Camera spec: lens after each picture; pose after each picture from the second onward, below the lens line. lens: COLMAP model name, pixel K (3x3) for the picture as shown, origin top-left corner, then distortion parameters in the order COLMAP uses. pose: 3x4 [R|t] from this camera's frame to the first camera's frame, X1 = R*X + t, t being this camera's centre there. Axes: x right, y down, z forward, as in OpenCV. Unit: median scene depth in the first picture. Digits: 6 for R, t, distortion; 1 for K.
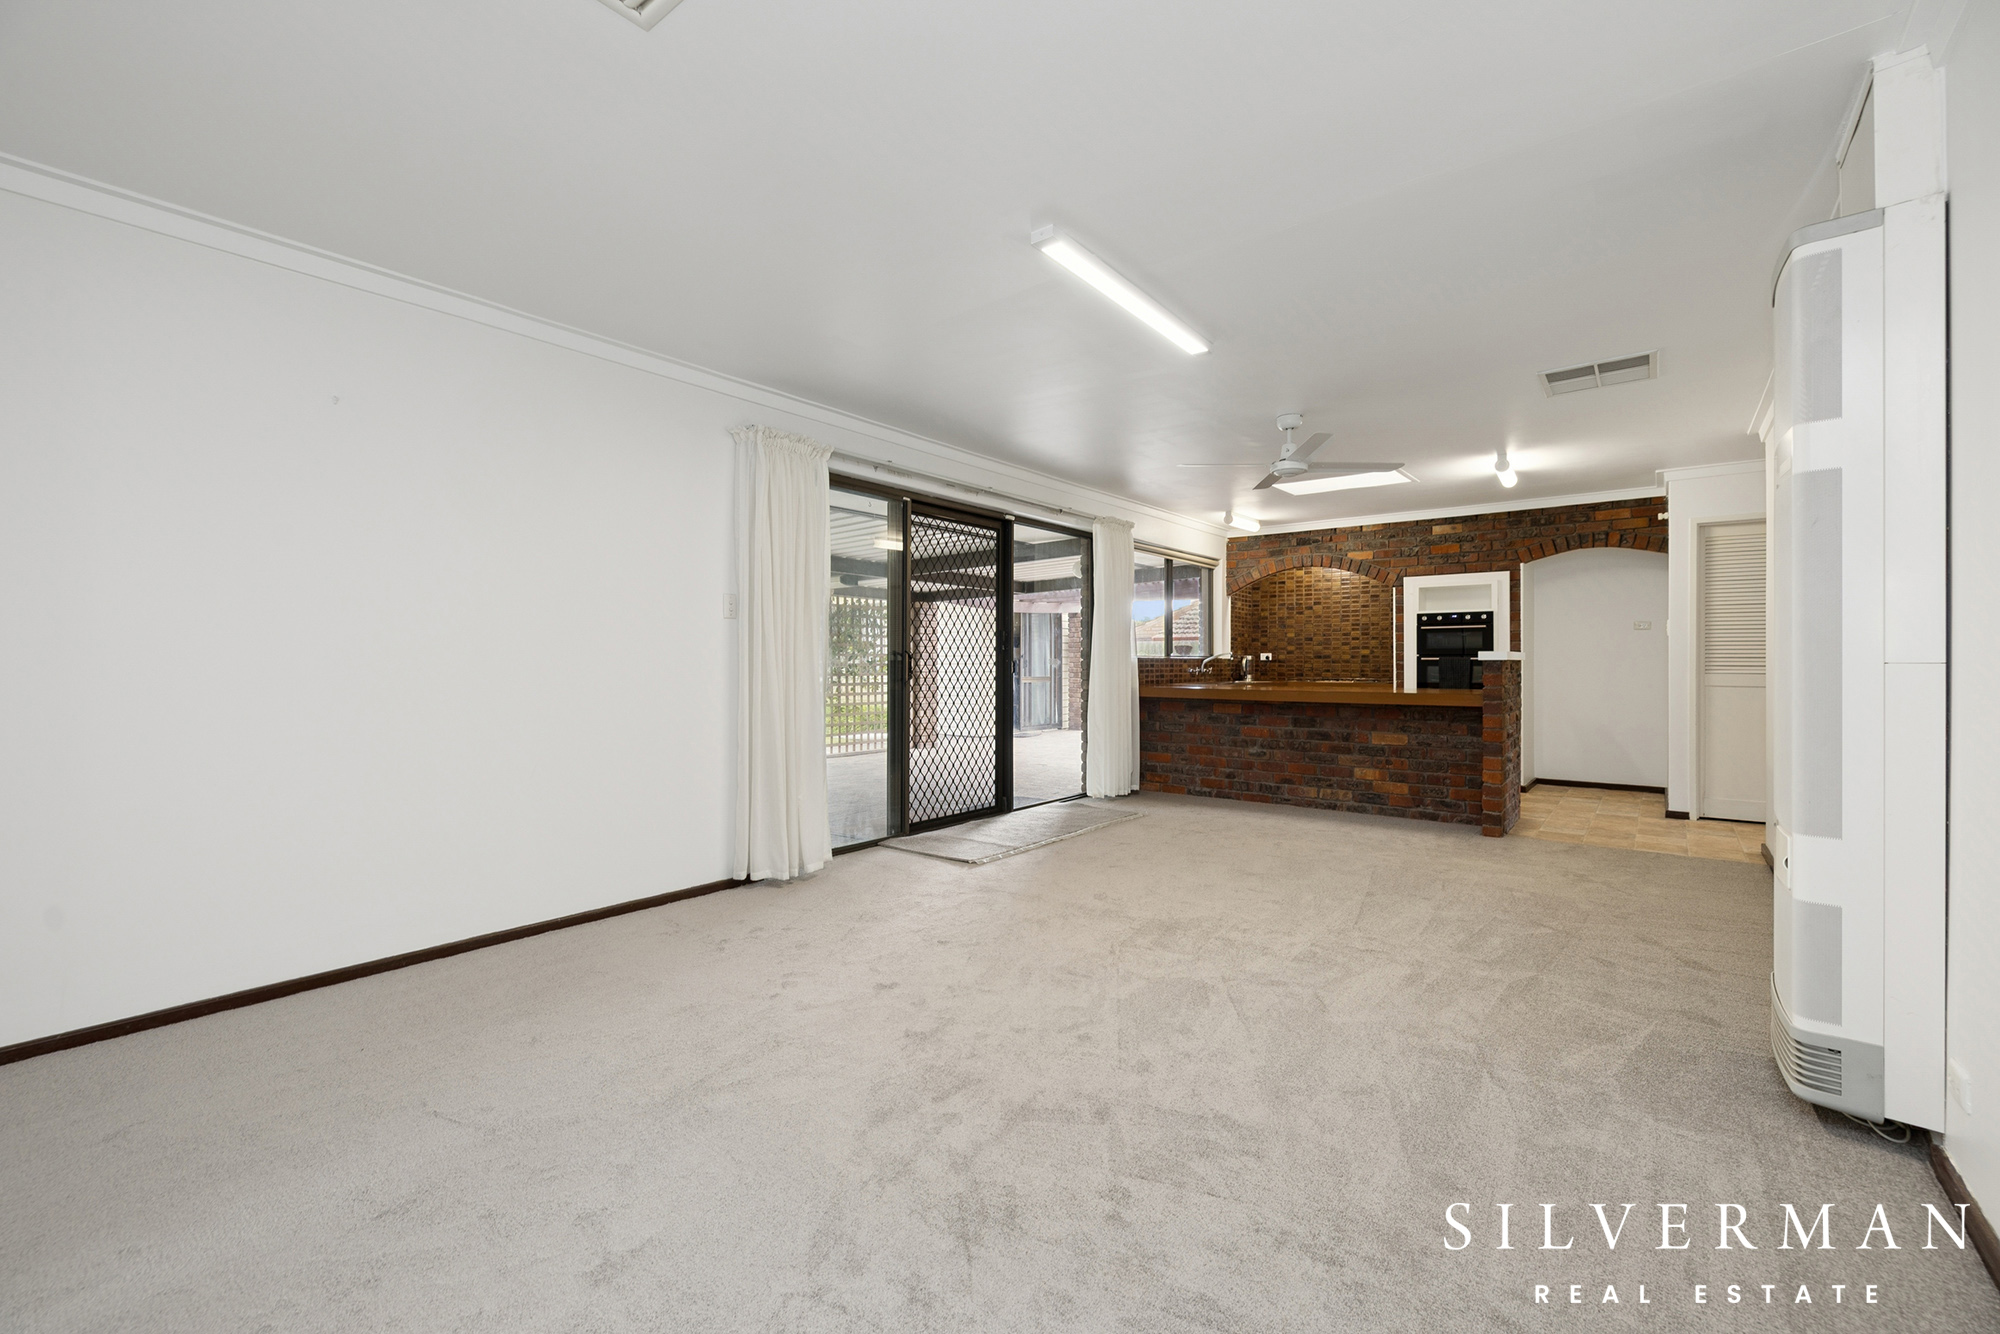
lens RADIAL K [[841.1, 0, 1012.9], [0, 841.1, 665.0], [0, 0, 1]] dist [0.000833, -0.000563]
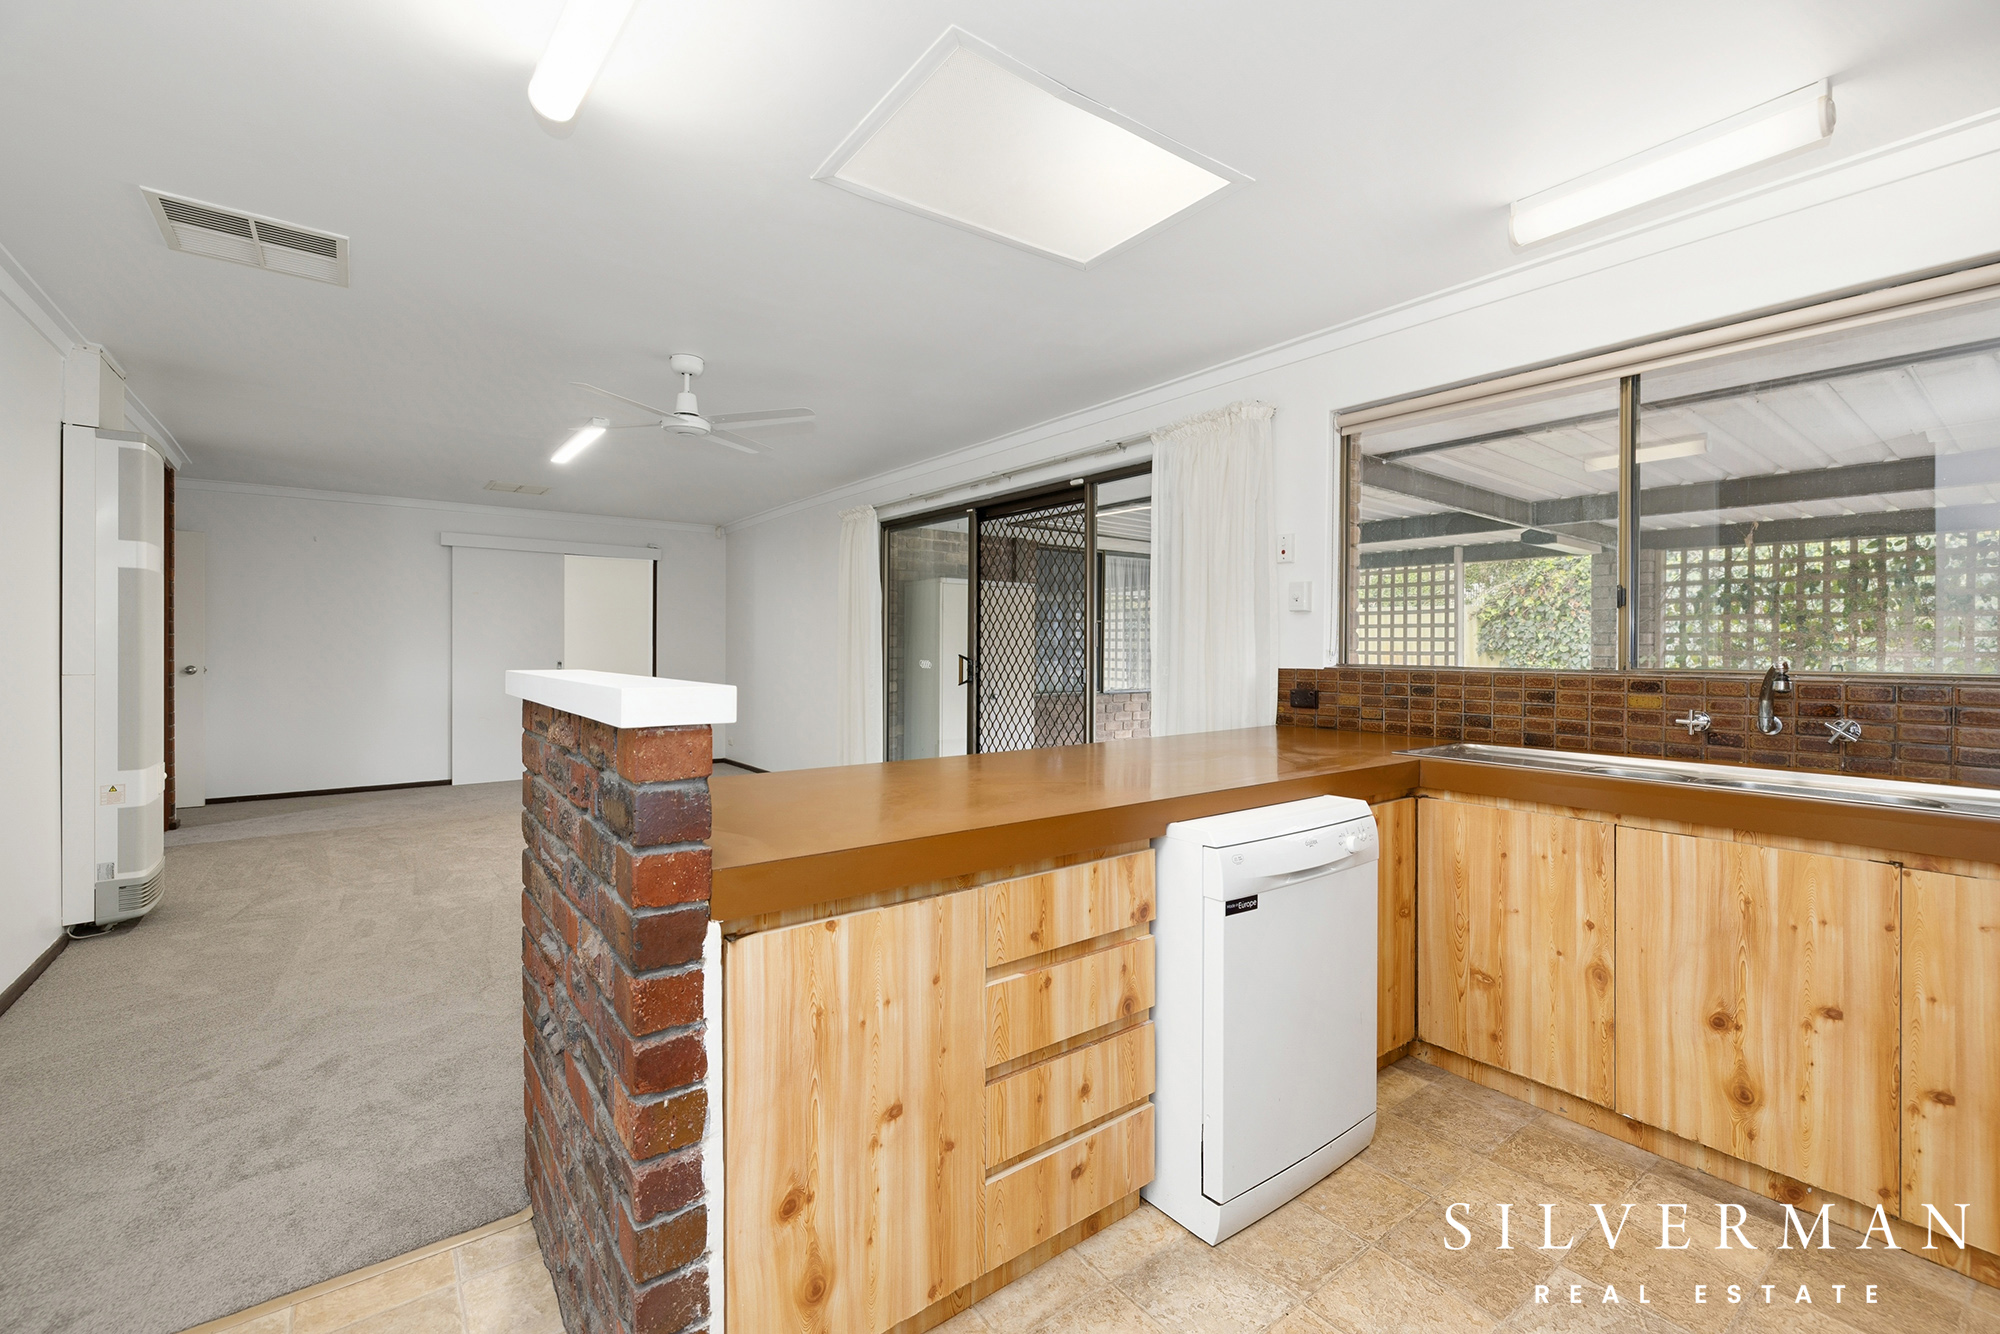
lens RADIAL K [[841.1, 0, 989.8], [0, 841.1, 647.2], [0, 0, 1]] dist [0.000833, -0.000563]
pose [[-0.257832, 0.002745, -0.966186, 0.651143], [-0.004444, 0.999982, 0.004027, -0.022695], [0.966179, 0.005332, -0.257815, 0.954755]]
